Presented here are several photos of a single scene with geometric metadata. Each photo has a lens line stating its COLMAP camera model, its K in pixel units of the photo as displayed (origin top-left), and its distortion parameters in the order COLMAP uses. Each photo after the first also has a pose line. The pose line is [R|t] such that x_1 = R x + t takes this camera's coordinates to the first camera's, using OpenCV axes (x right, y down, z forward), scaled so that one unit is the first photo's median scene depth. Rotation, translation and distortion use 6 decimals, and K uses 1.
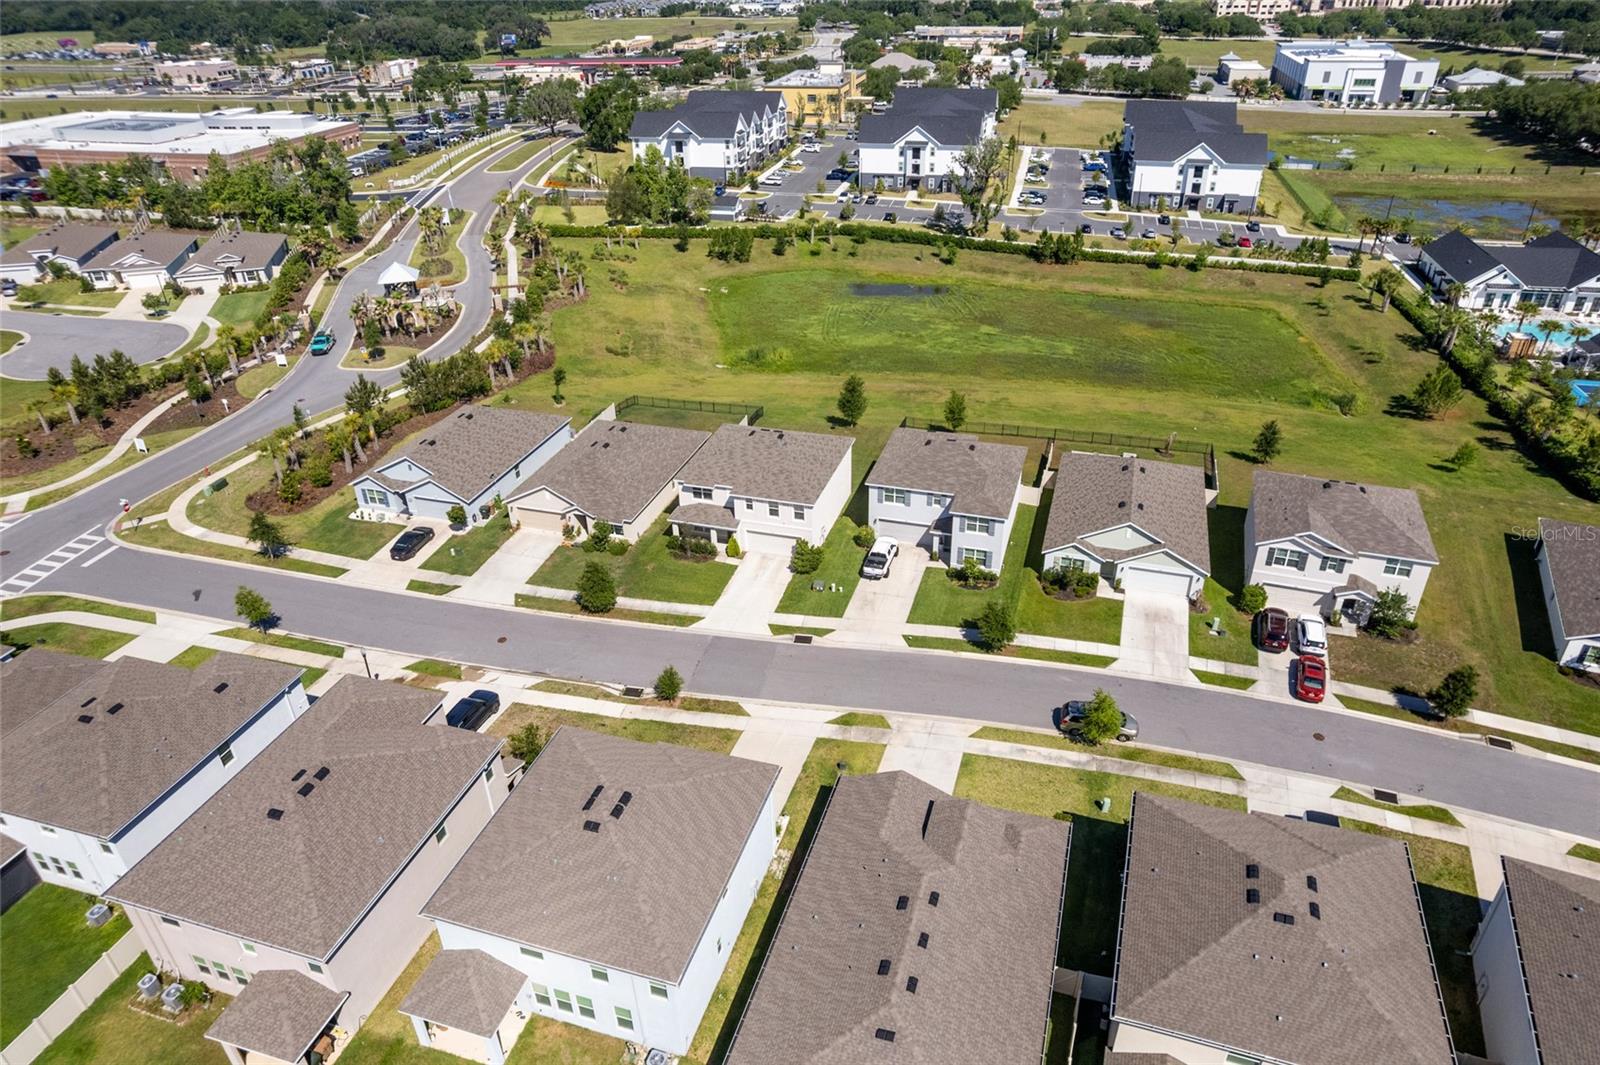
lens RADIAL K [[990.4, 0, 800.0], [0, 990.4, 532.5], [0, 0, 1]] dist [-0.003339, -0.000704]
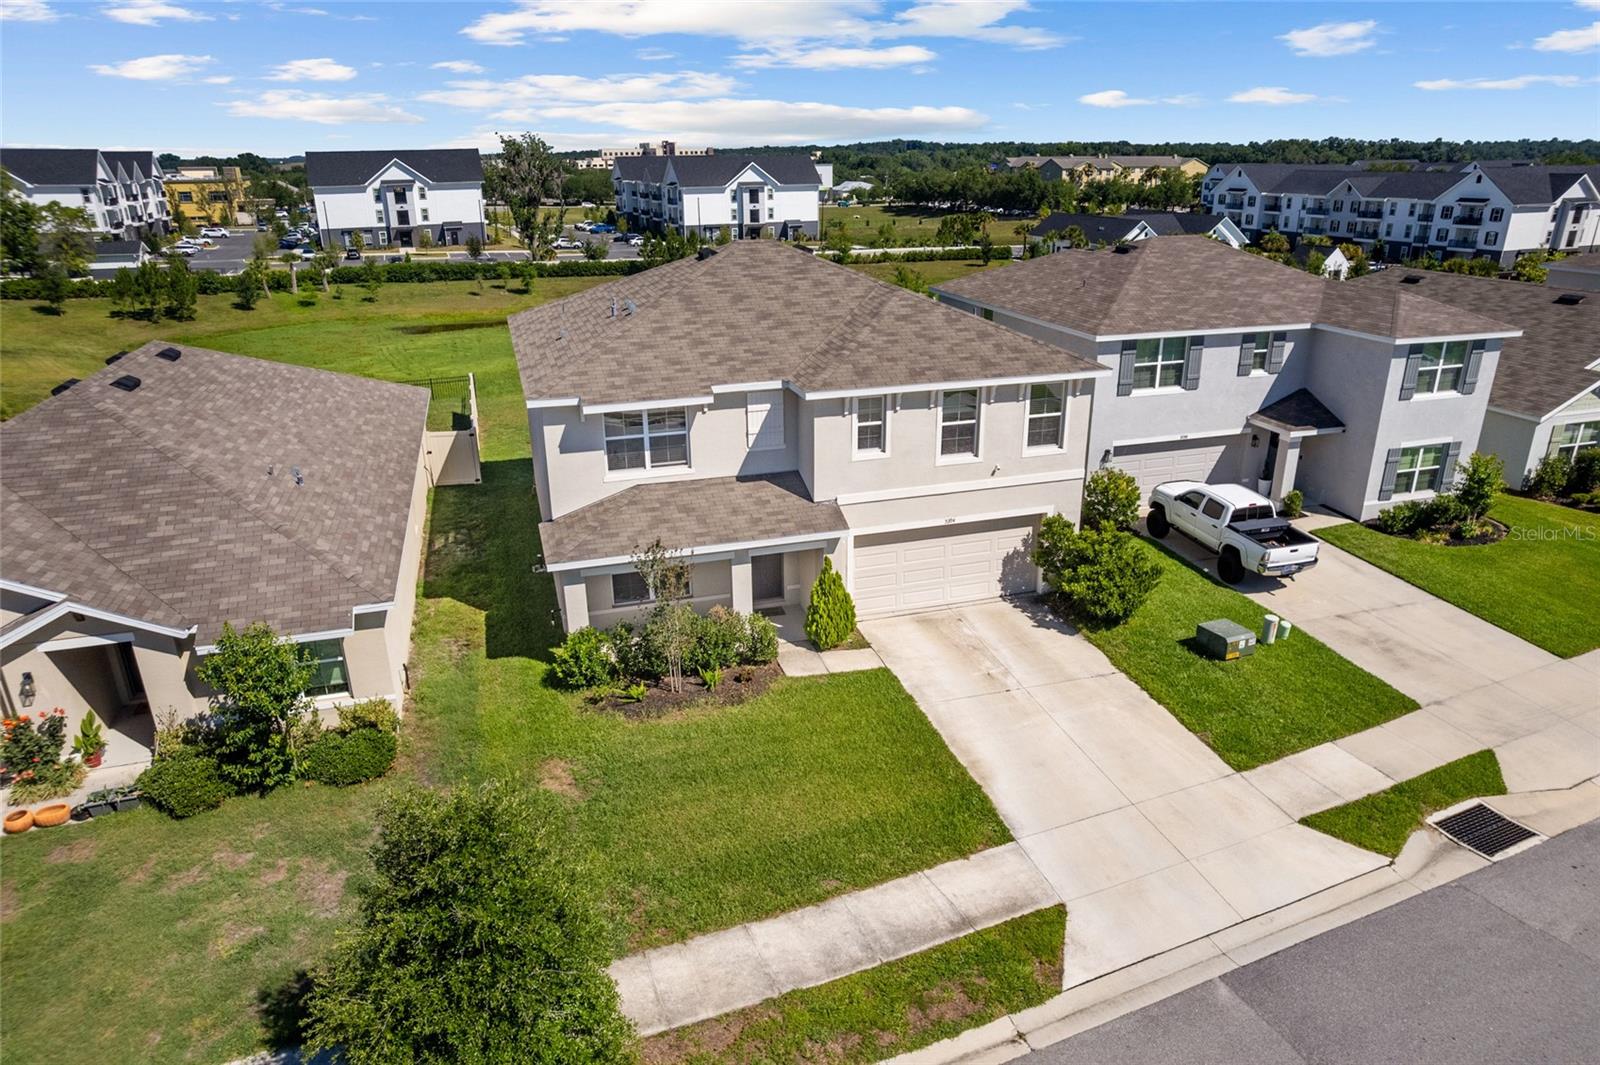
lens RADIAL K [[1036.4, 0, 810.6], [0, 1036.4, 546.9], [0, 0, 1]] dist [-0.105855, 0.107800]
pose [[0.828884, -0.197543, 0.523382, -0.200032], [0.277152, 0.957699, -0.077459, 0.017469], [-0.485941, 0.209261, 0.848570, 0.734237]]
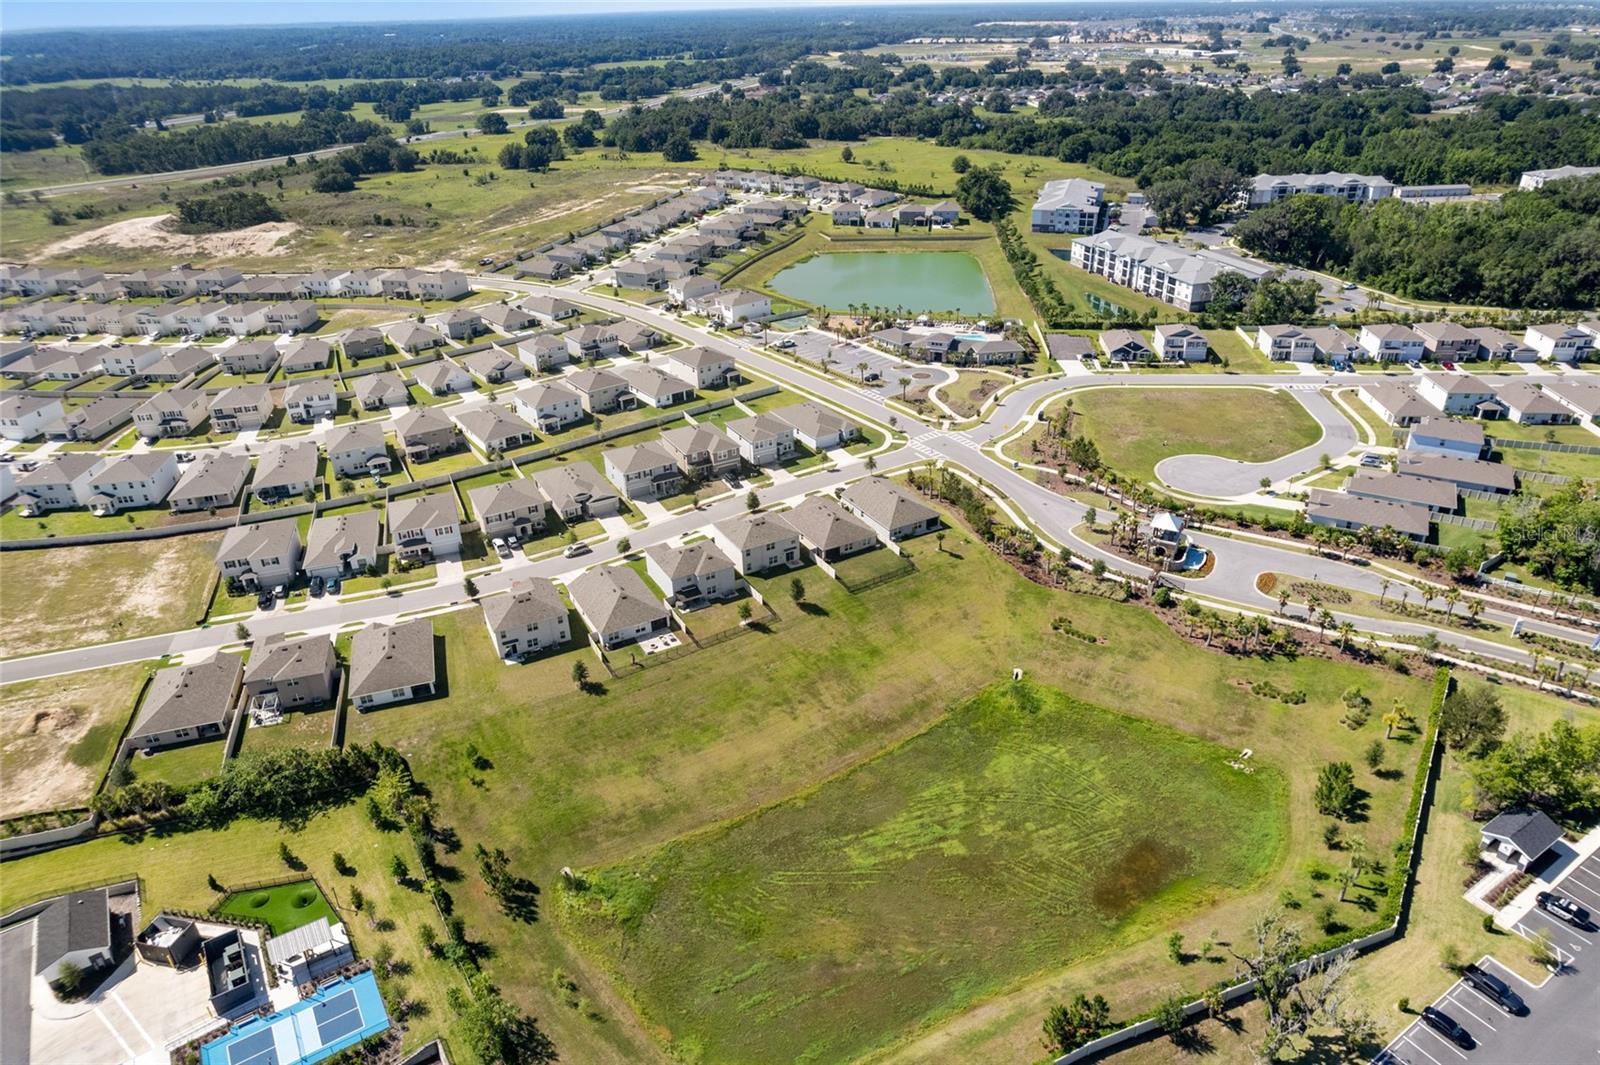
lens RADIAL K [[1036.4, 0, 810.6], [0, 1036.4, 546.9], [0, 0, 1]] dist [-0.105855, 0.107800]
pose [[-0.693770, 0.368874, -0.618559, 1.348918], [-0.325044, 0.606051, 0.725982, -1.792820], [0.642673, 0.704723, -0.300560, 1.785161]]
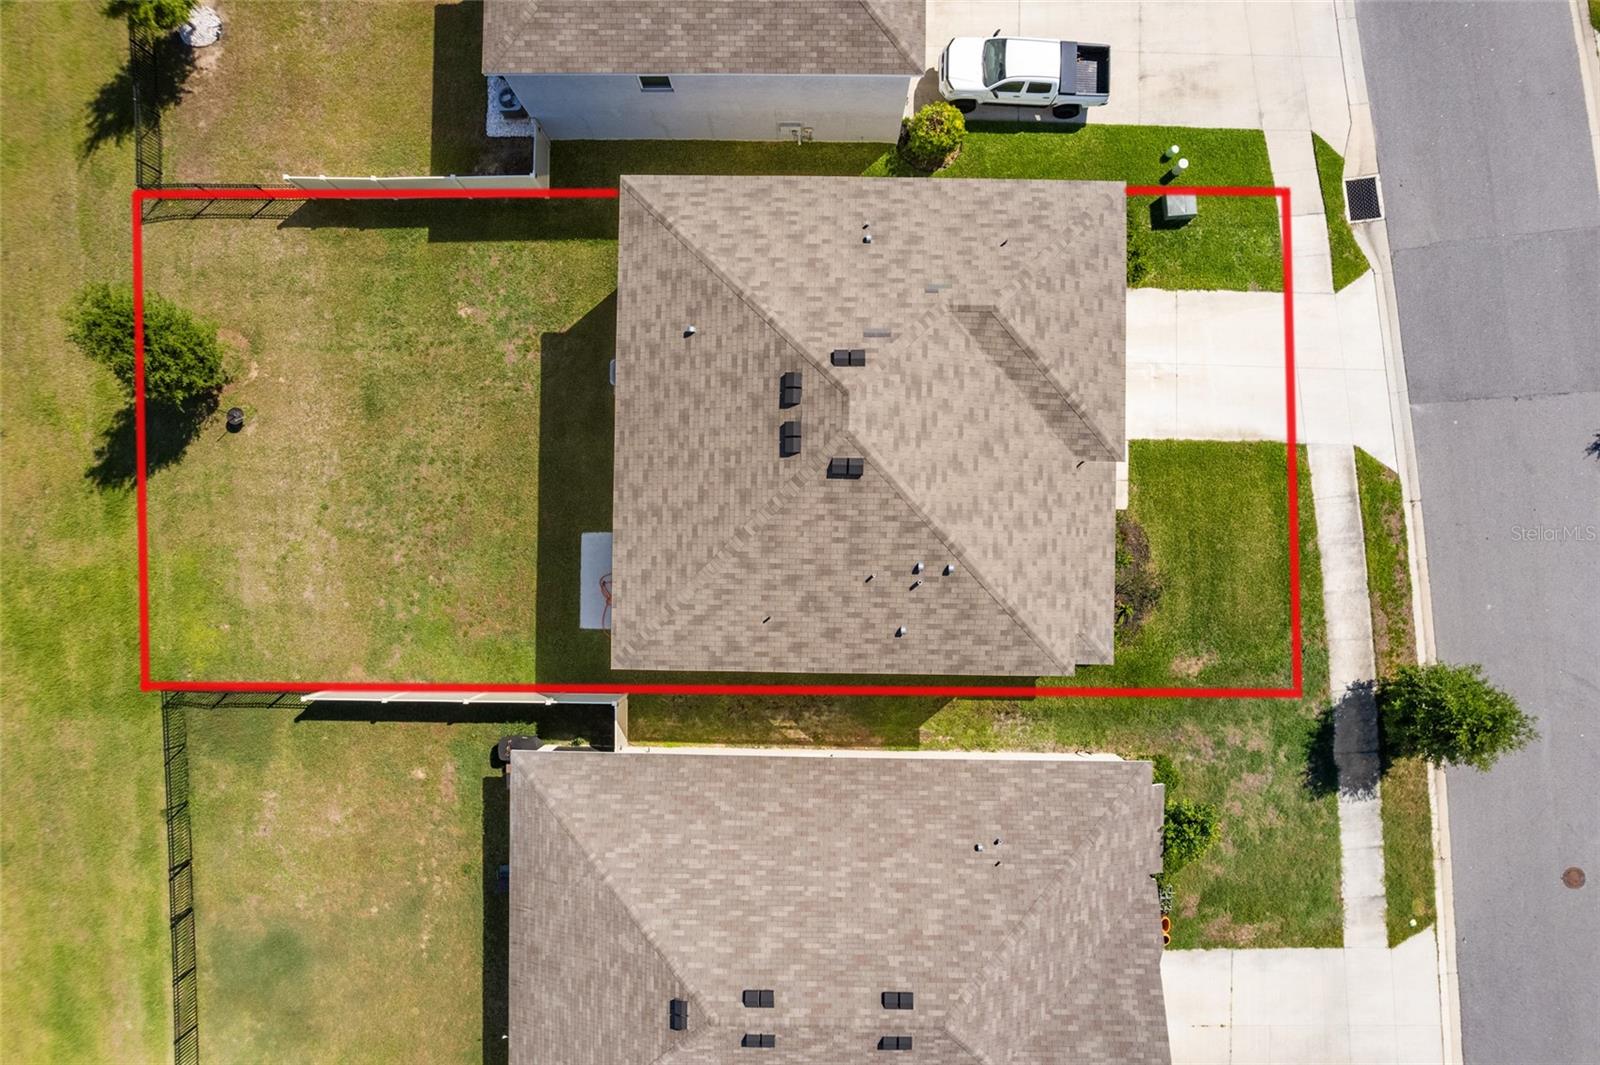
lens RADIAL K [[1036.4, 0, 810.6], [0, 1036.4, 546.9], [0, 0, 1]] dist [-0.105855, 0.107800]
pose [[-0.273844, -0.961575, 0.019544, -0.072279], [0.488113, -0.121442, 0.864290, -0.345475], [-0.828707, 0.246220, 0.502614, 0.862902]]
